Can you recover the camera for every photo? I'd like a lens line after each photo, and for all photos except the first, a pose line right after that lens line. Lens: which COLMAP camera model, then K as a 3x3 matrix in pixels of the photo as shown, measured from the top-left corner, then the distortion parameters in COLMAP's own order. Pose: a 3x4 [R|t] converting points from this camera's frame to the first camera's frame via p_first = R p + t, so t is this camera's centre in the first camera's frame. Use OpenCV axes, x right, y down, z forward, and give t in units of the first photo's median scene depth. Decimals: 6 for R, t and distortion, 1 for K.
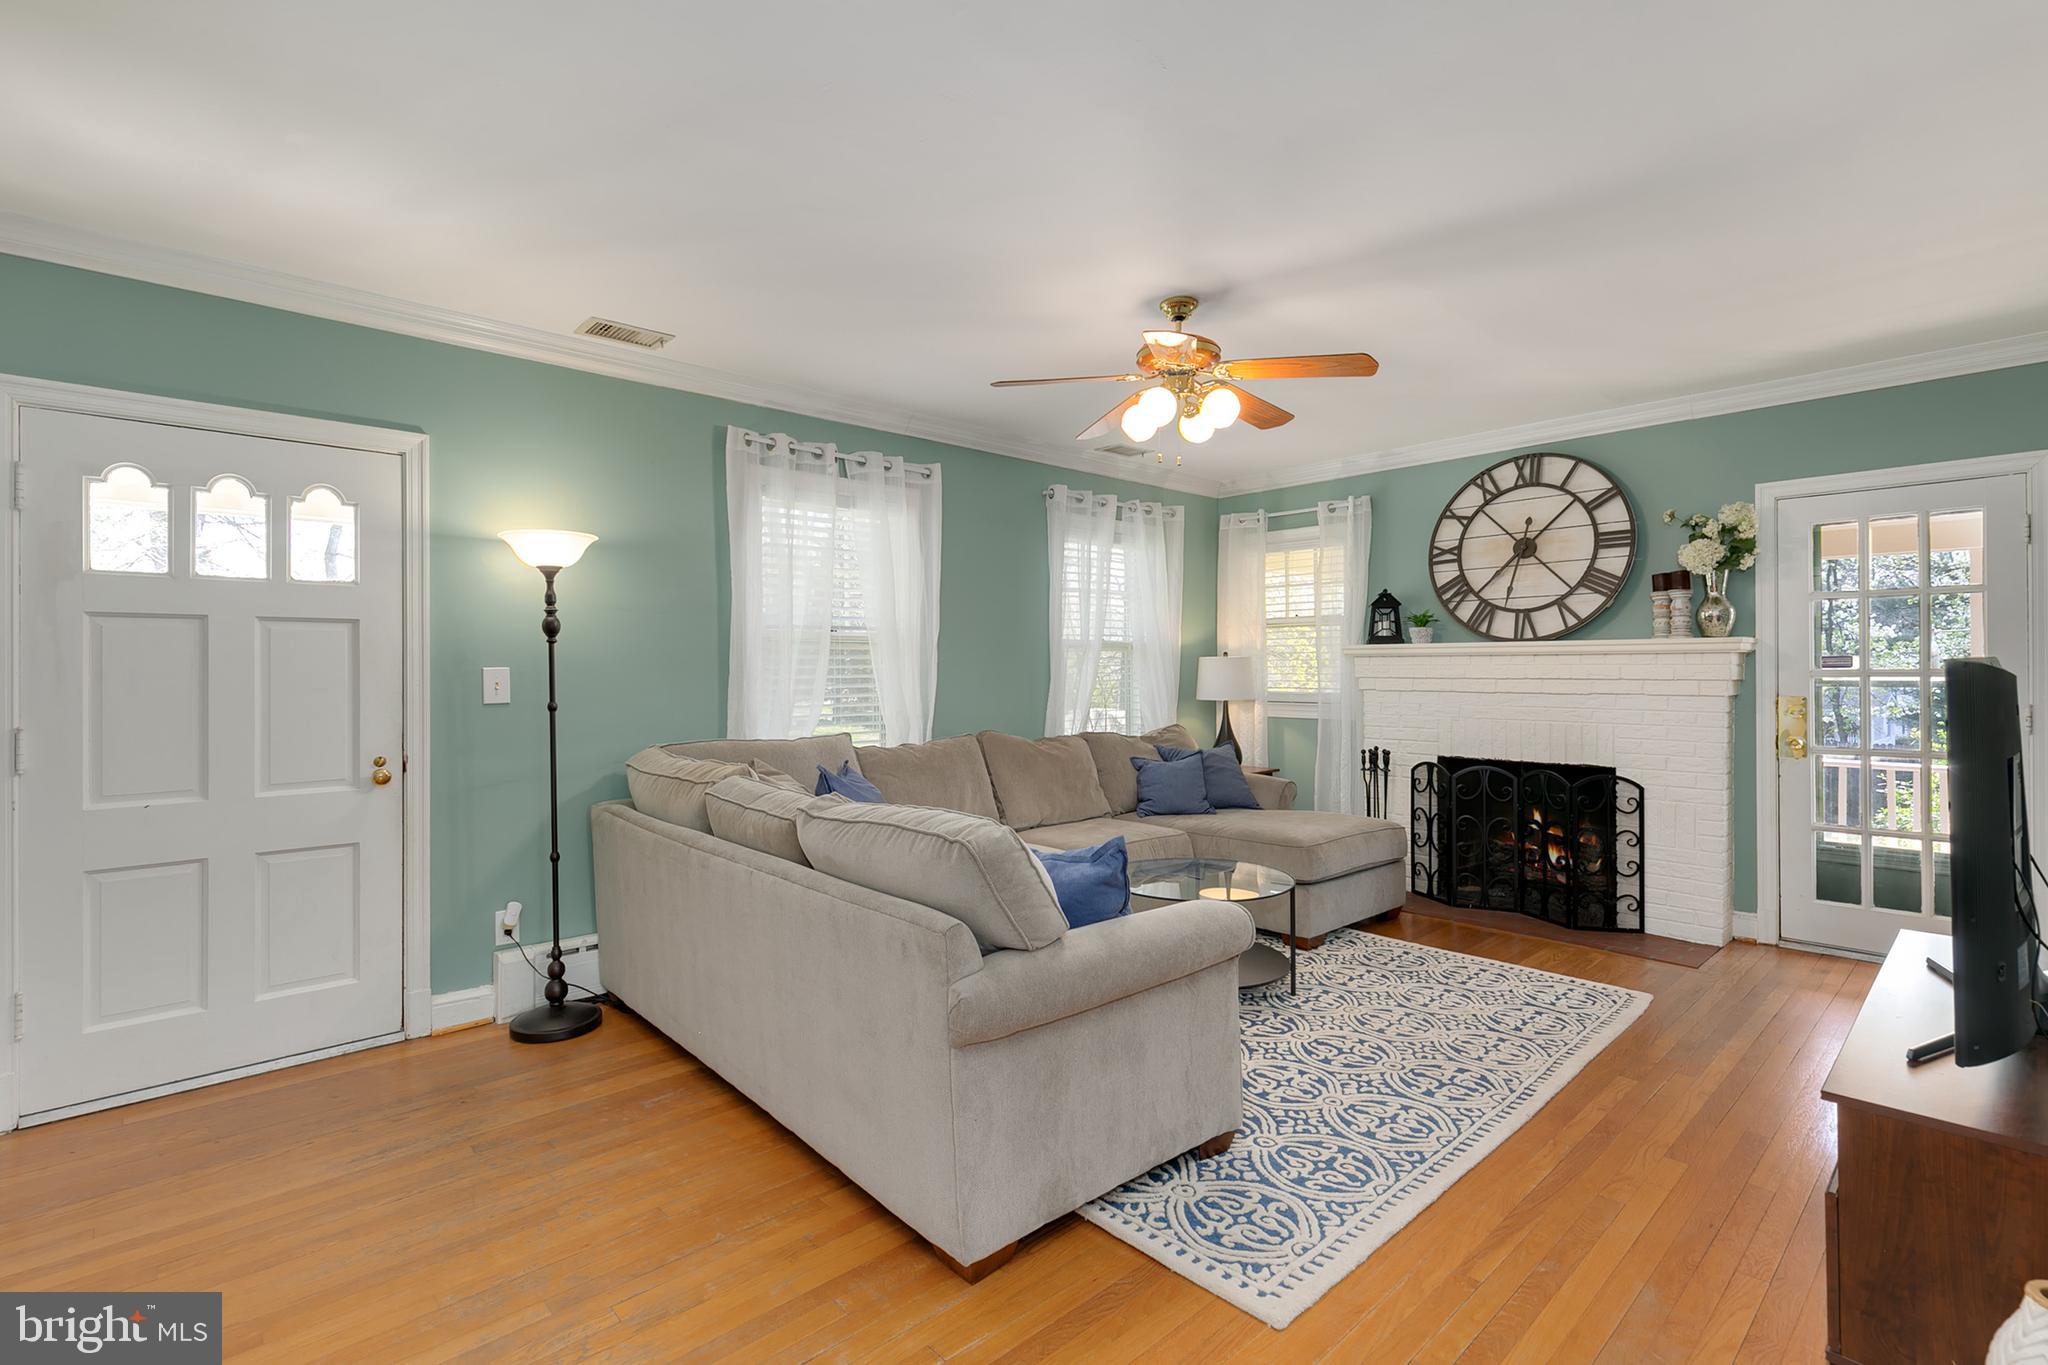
lens RADIAL K [[932.9, 0, 1008.8], [0, 932.9, 670.2], [0, 0, 1]] dist [-0.004700, -0.000121]
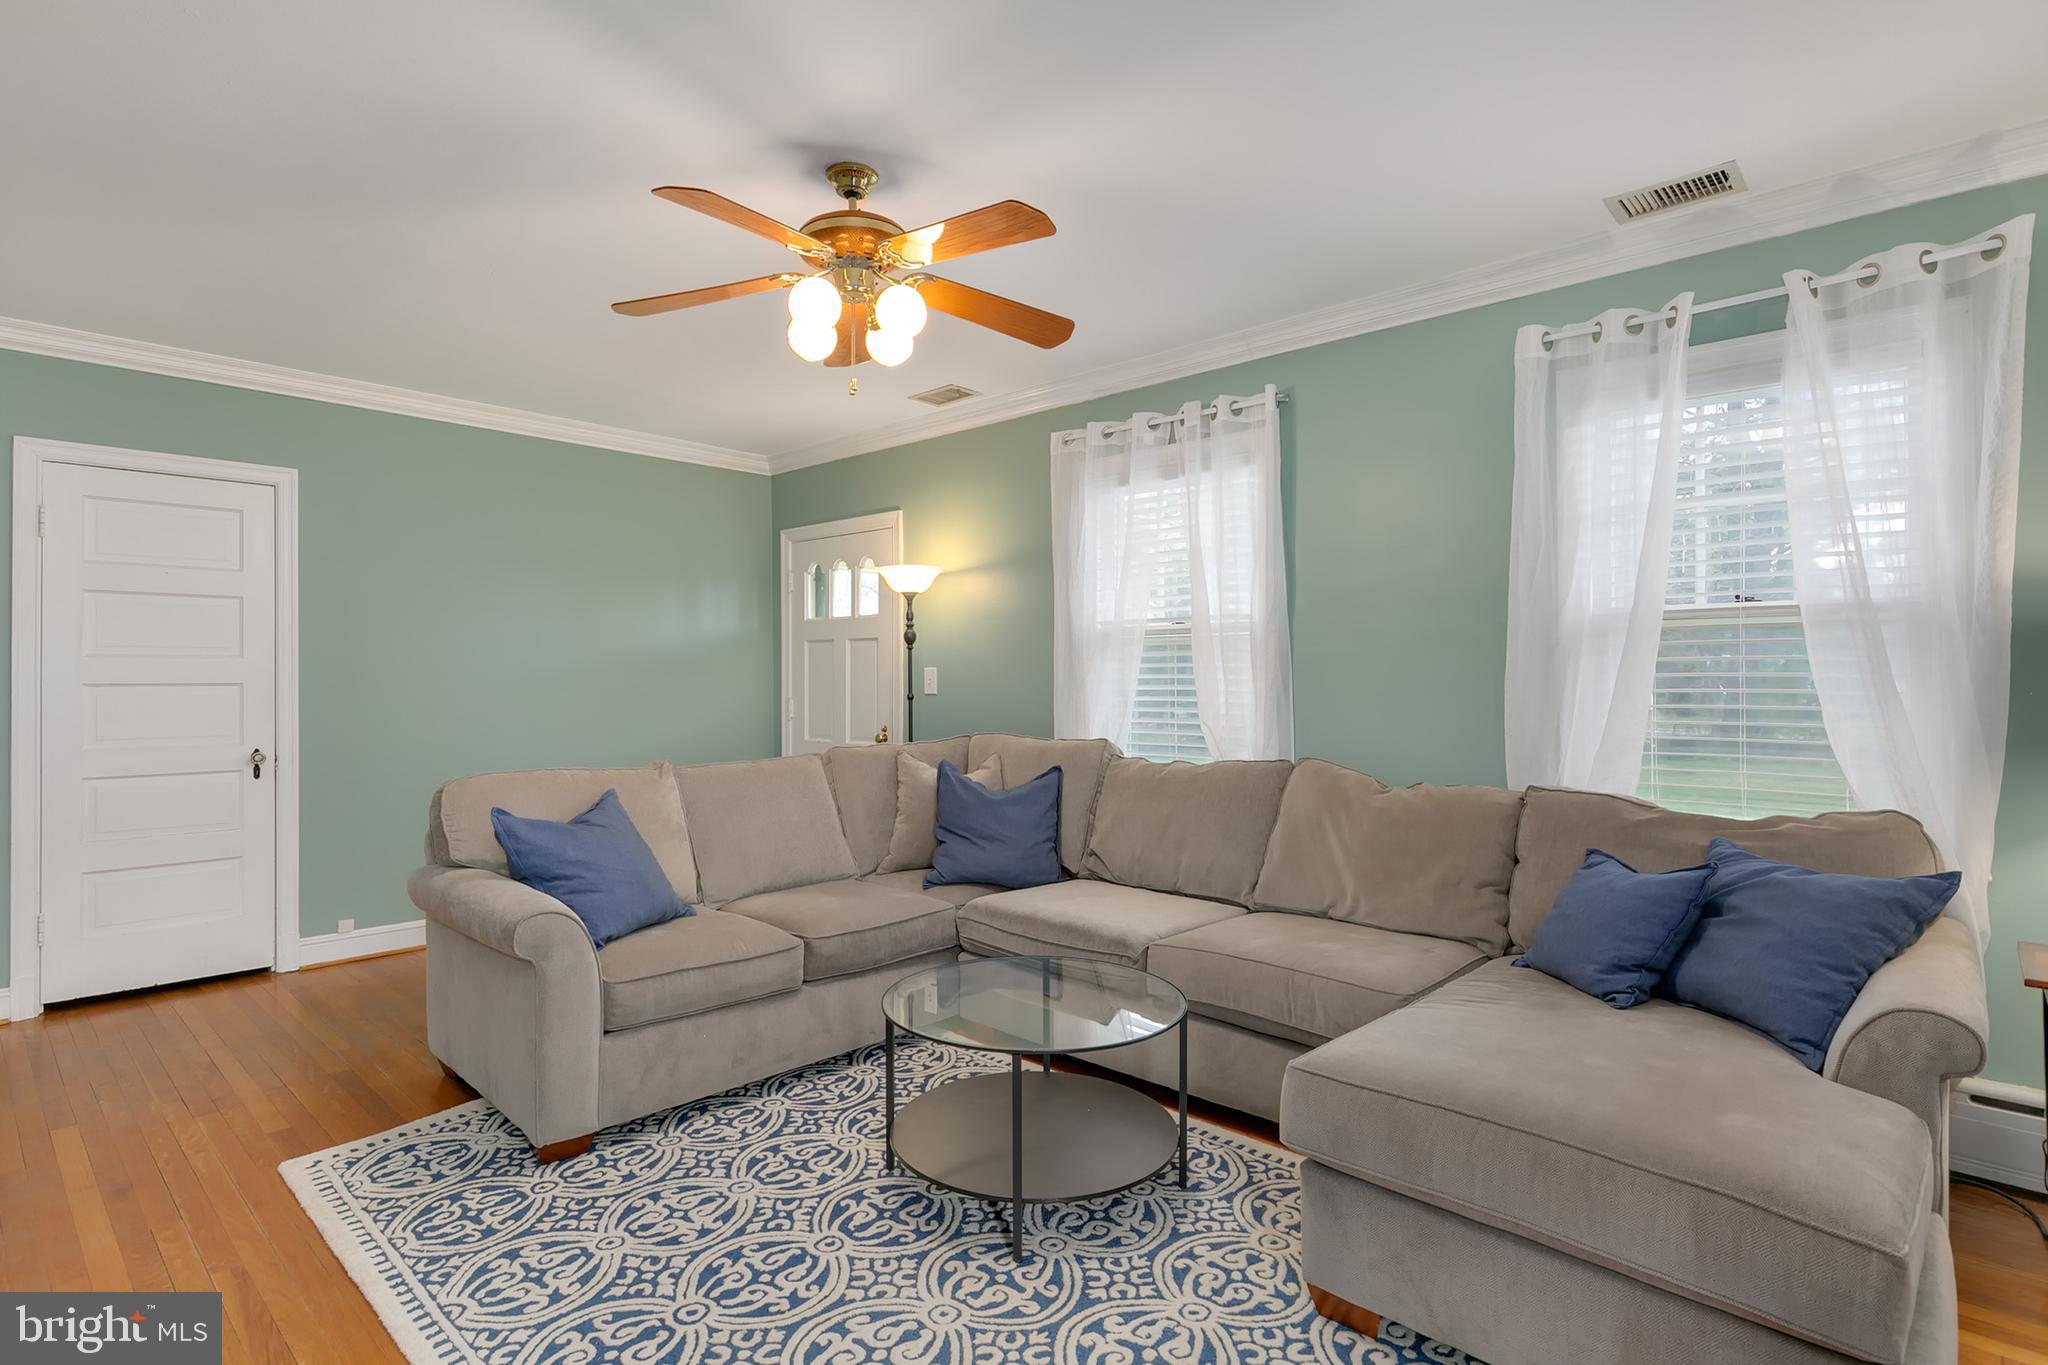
lens RADIAL K [[1004.2, 0, 1013.5], [0, 1004.2, 687.2], [0, 0, 1]] dist [0.004519, 0.000252]
pose [[0.094445, 0.020769, -0.995313, 0.768042], [0.004278, 0.999765, 0.021268, -0.004112], [0.995521, -0.006267, 0.094334, 0.810617]]
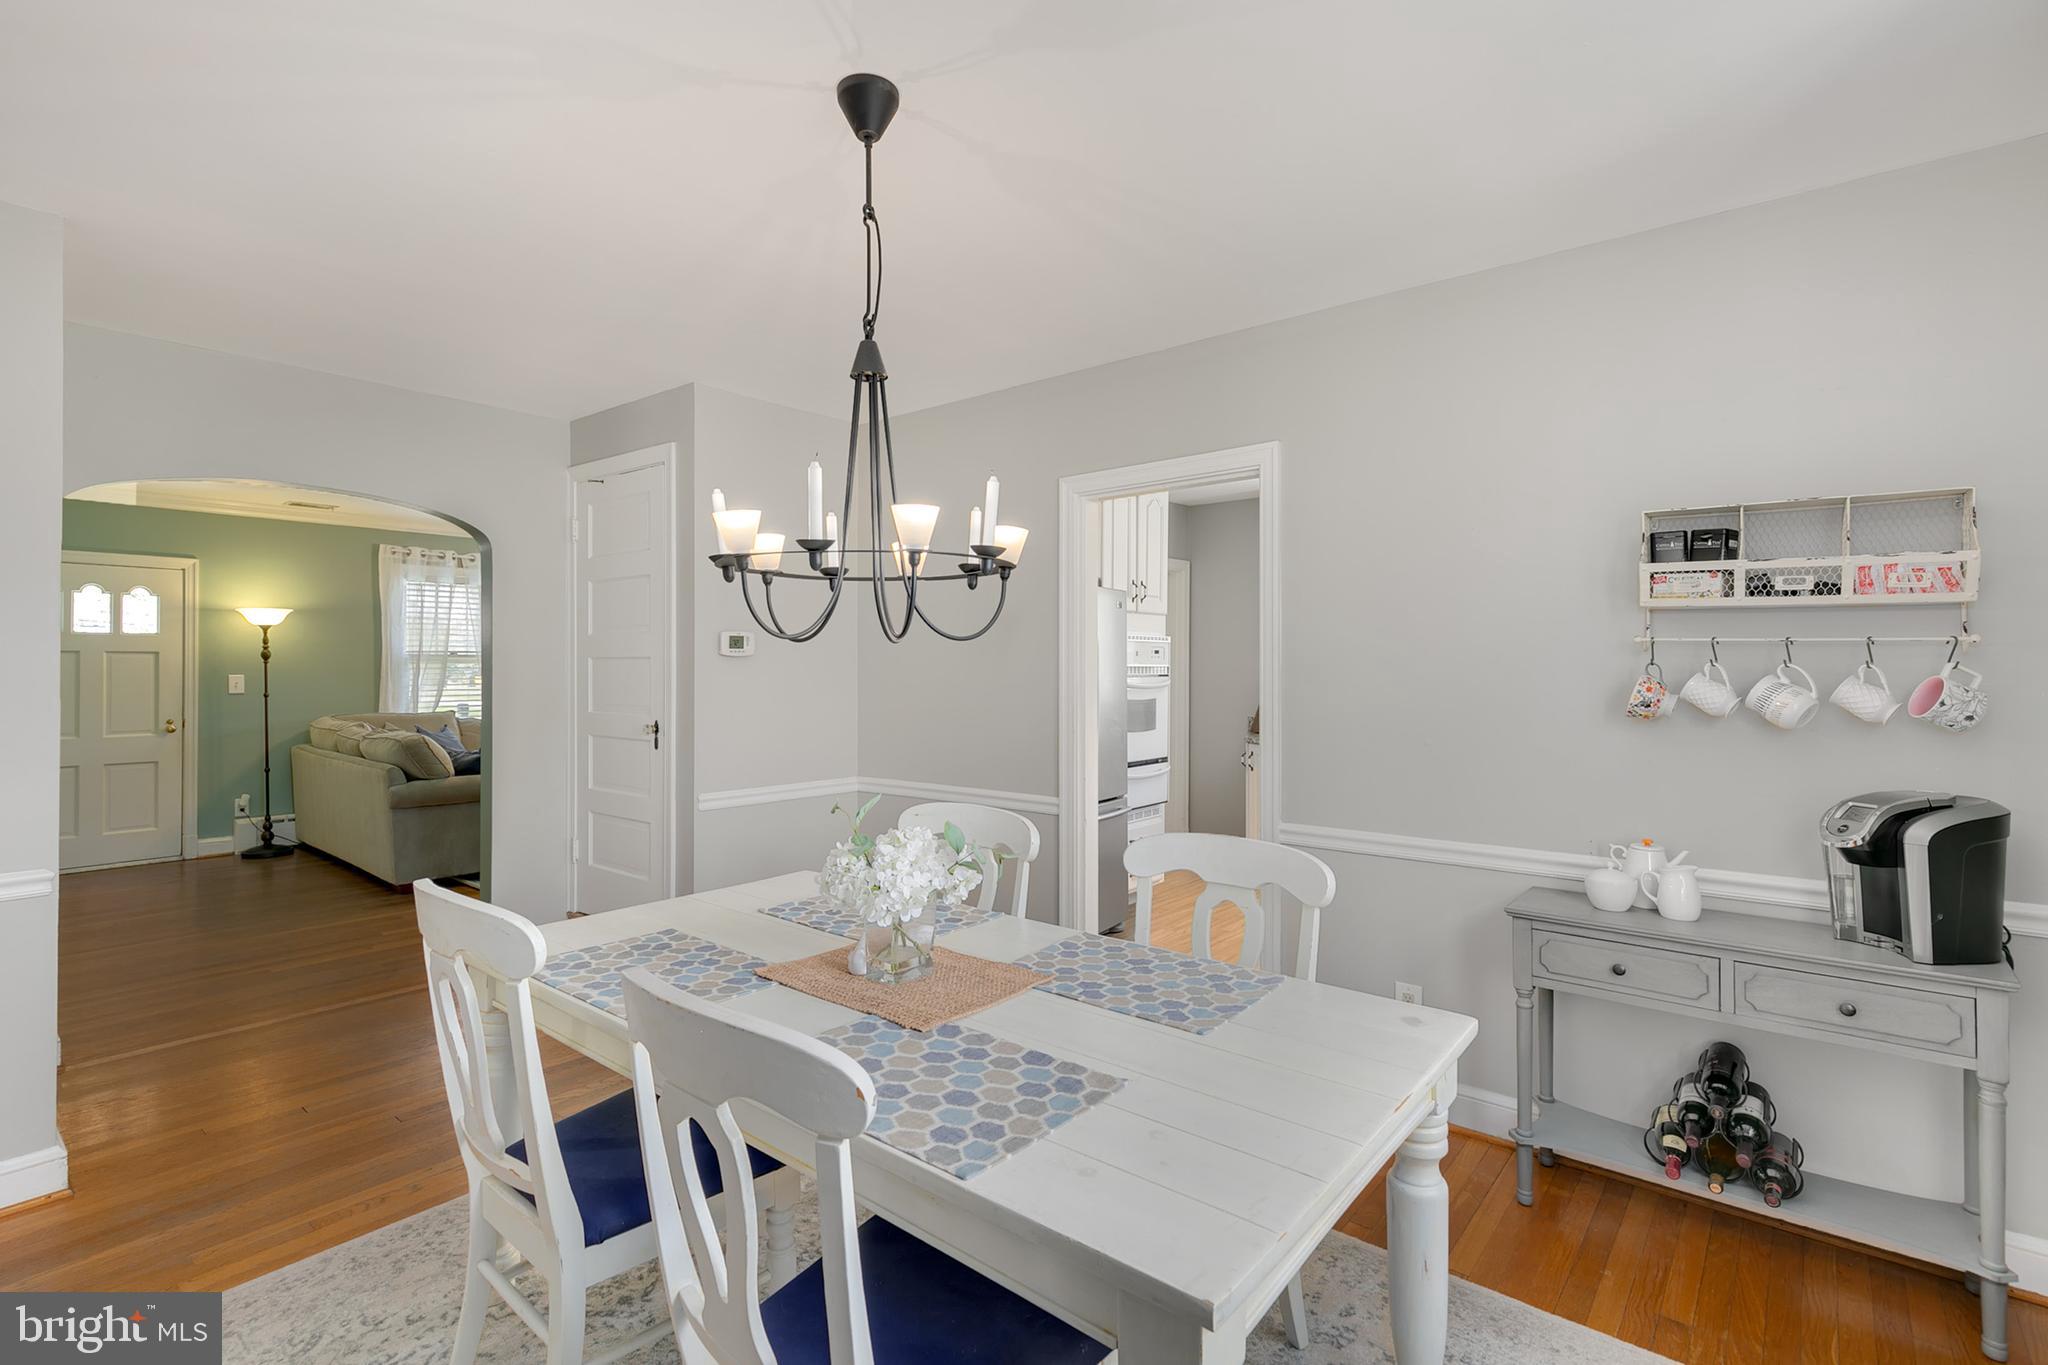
lens RADIAL K [[932.9, 0, 1014.5], [0, 932.9, 667.0], [0, 0, 1]] dist [-0.004700, -0.000121]
pose [[0.988315, 0.008357, 0.152198, 0.643052], [-0.008403, 0.999965, -0.000340, -0.026997], [-0.152196, -0.000943, 0.988350, -0.987623]]
